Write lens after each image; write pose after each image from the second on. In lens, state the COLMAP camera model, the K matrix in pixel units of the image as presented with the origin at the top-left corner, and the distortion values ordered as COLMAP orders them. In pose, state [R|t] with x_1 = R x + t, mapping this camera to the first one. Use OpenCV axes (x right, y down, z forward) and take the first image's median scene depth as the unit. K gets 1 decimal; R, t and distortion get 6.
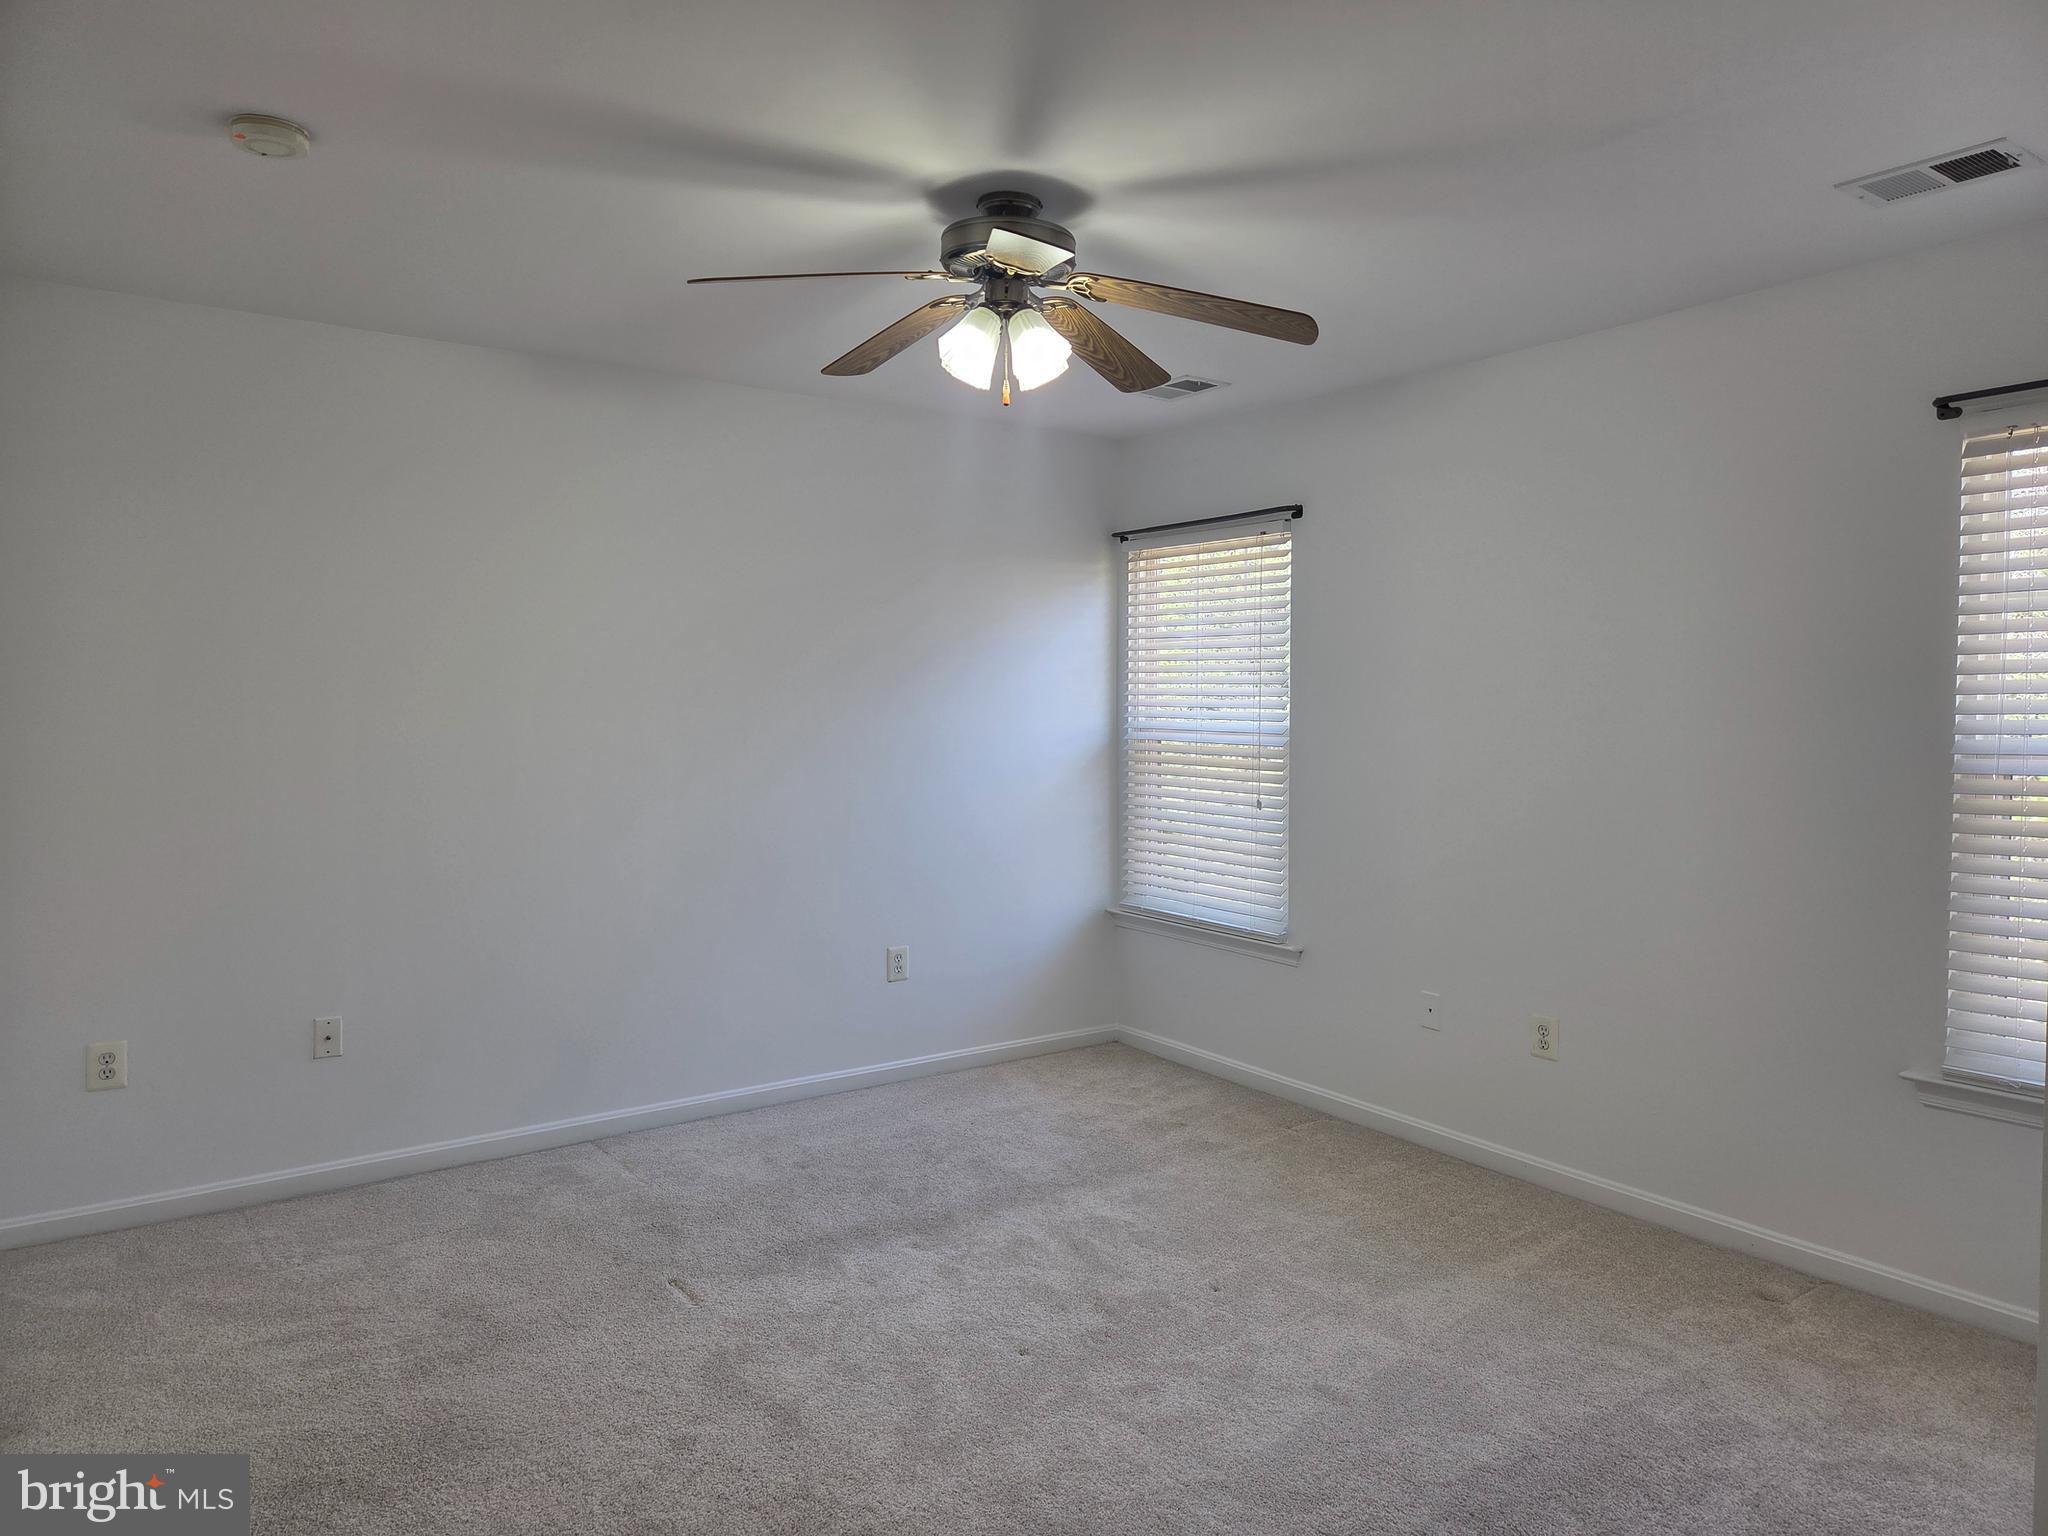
lens RADIAL K [[1369.6, 0, 1034.6], [0, 1369.6, 778.2], [0, 0, 1]] dist [0.076339, -0.059076]
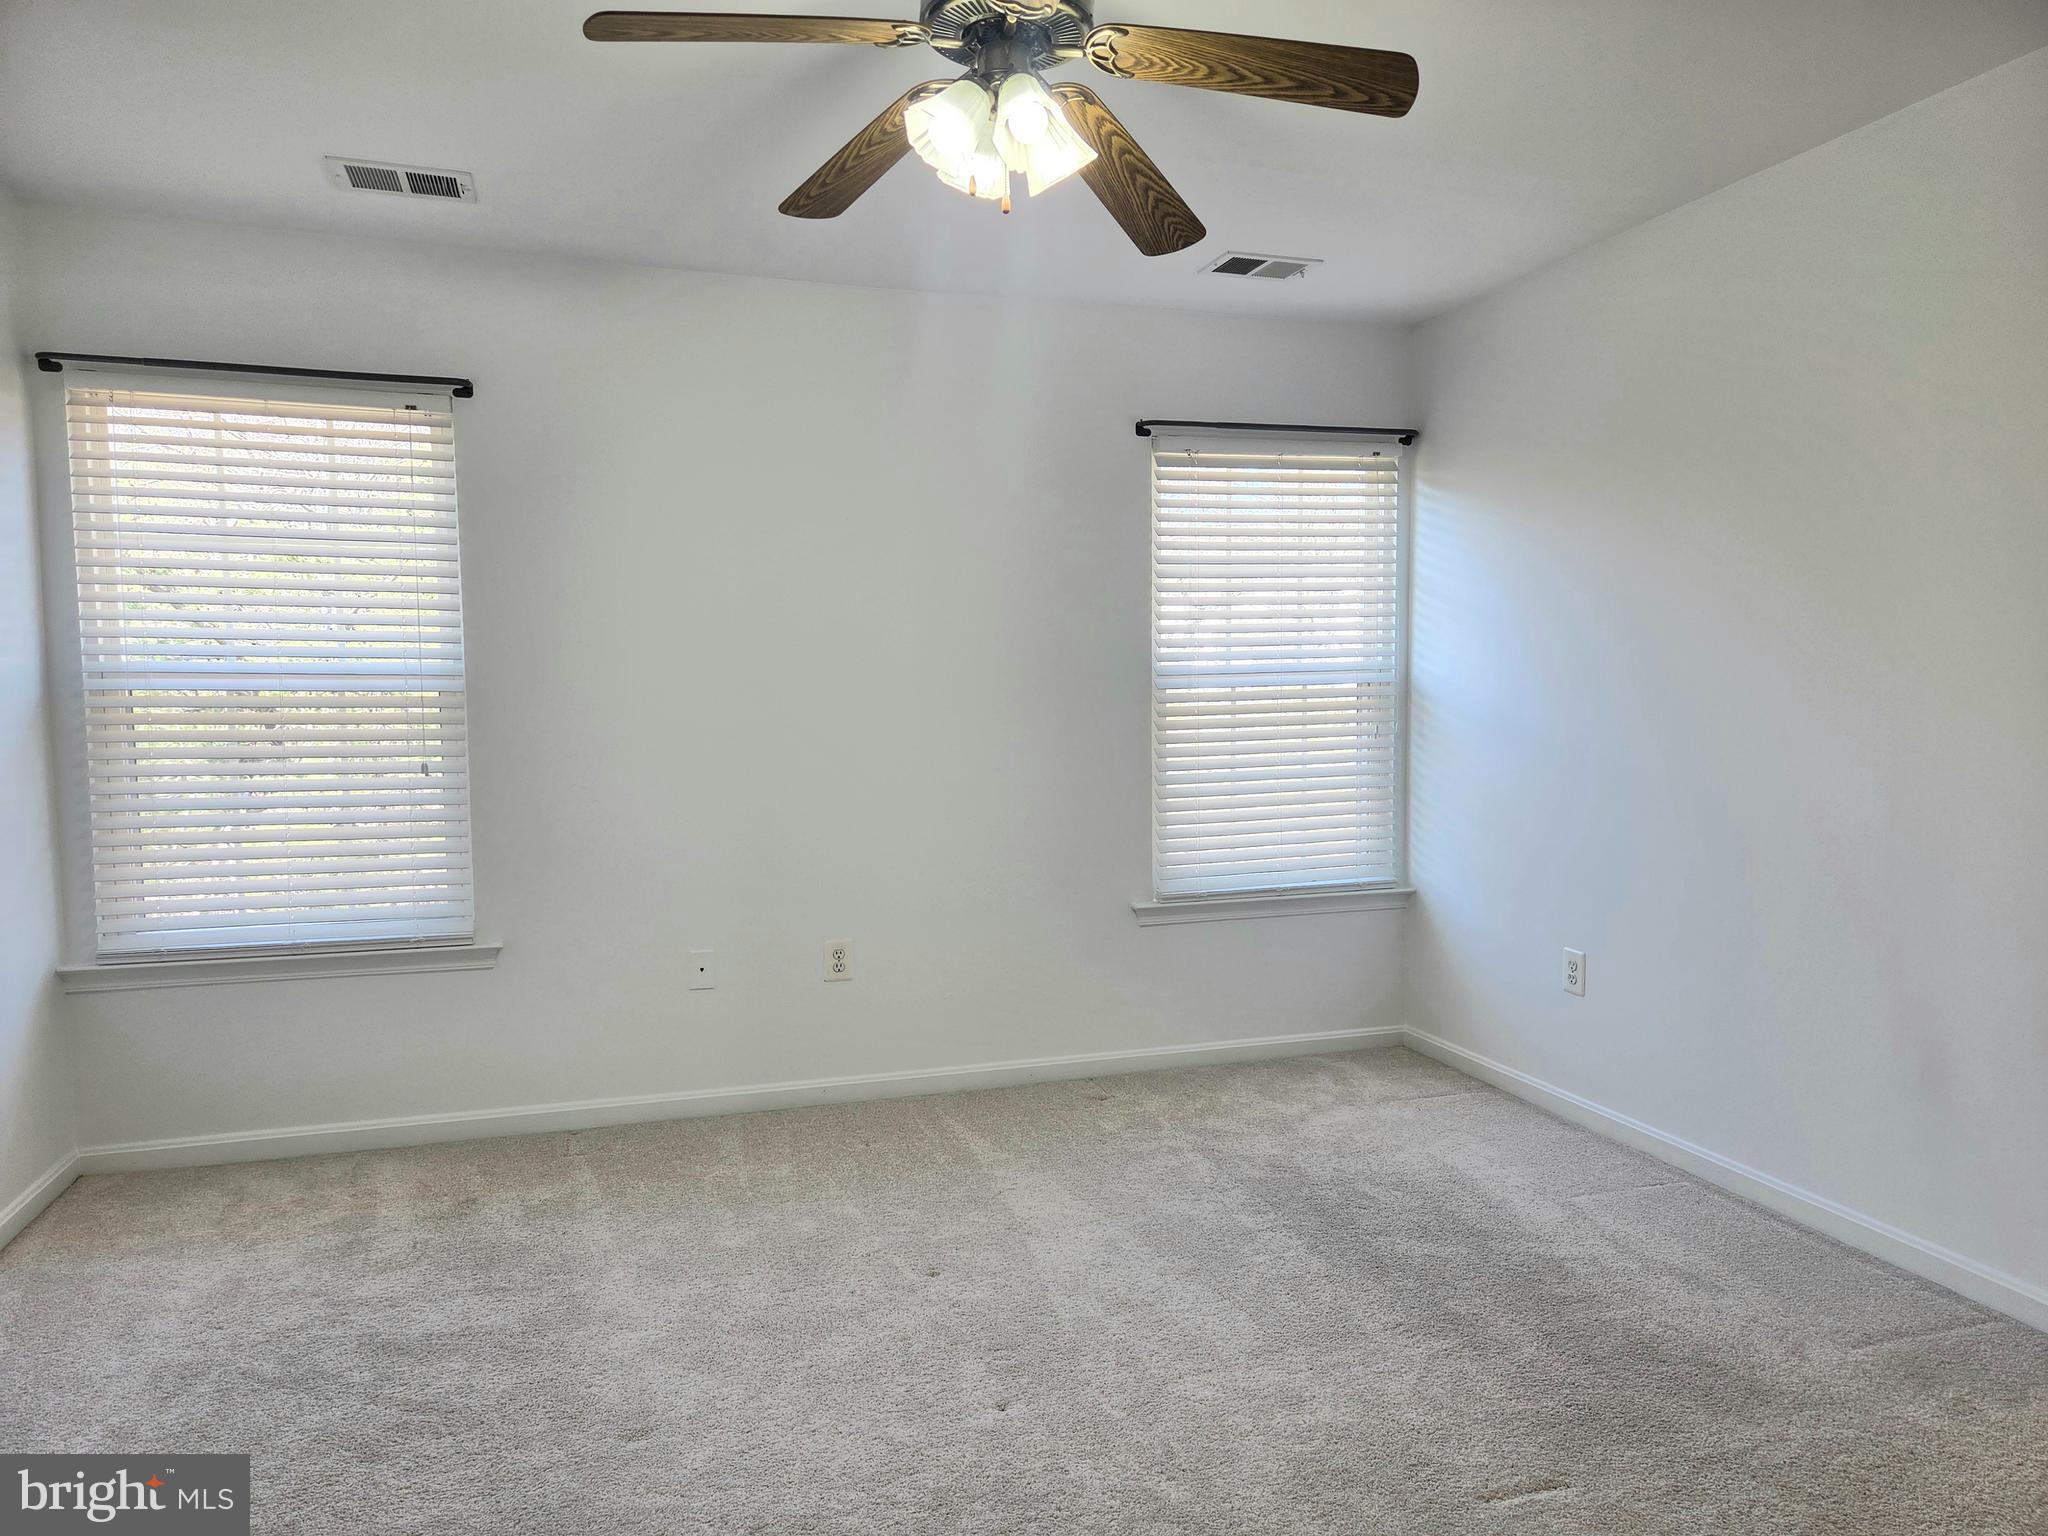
lens RADIAL K [[1369.6, 0, 1019.0], [0, 1369.6, 774.9], [0, 0, 1]] dist [0.076339, -0.059076]
pose [[0.308433, -0.059183, 0.949403, -0.535438], [0.062277, 0.997178, 0.041930, 0.013160], [-0.949205, 0.046193, 0.311248, 0.522350]]
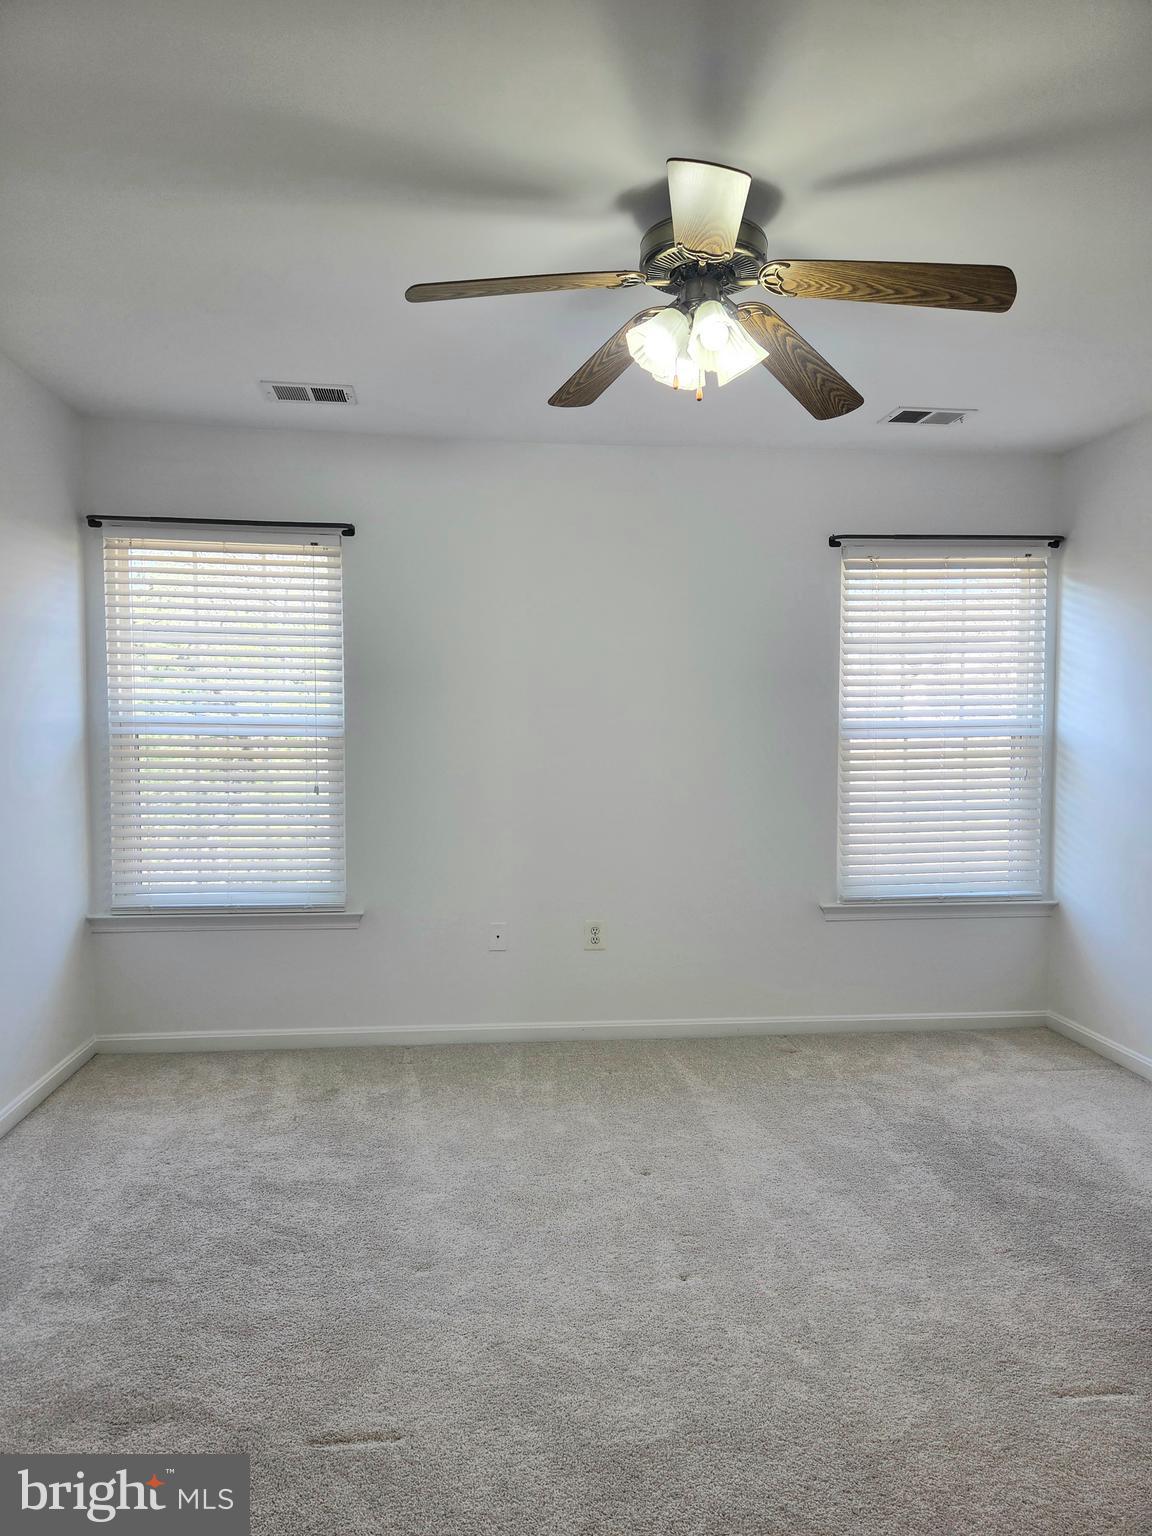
lens RADIAL K [[1027.2, 0, 567.6], [0, 1027.2, 773.1], [0, 0, 1]] dist [0.076339, -0.059076]
pose [[0.487415, -0.033848, 0.872514, -0.537253], [0.046766, 0.998826, 0.012623, 0.006034], [-0.871917, 0.034651, 0.488426, 0.482539]]
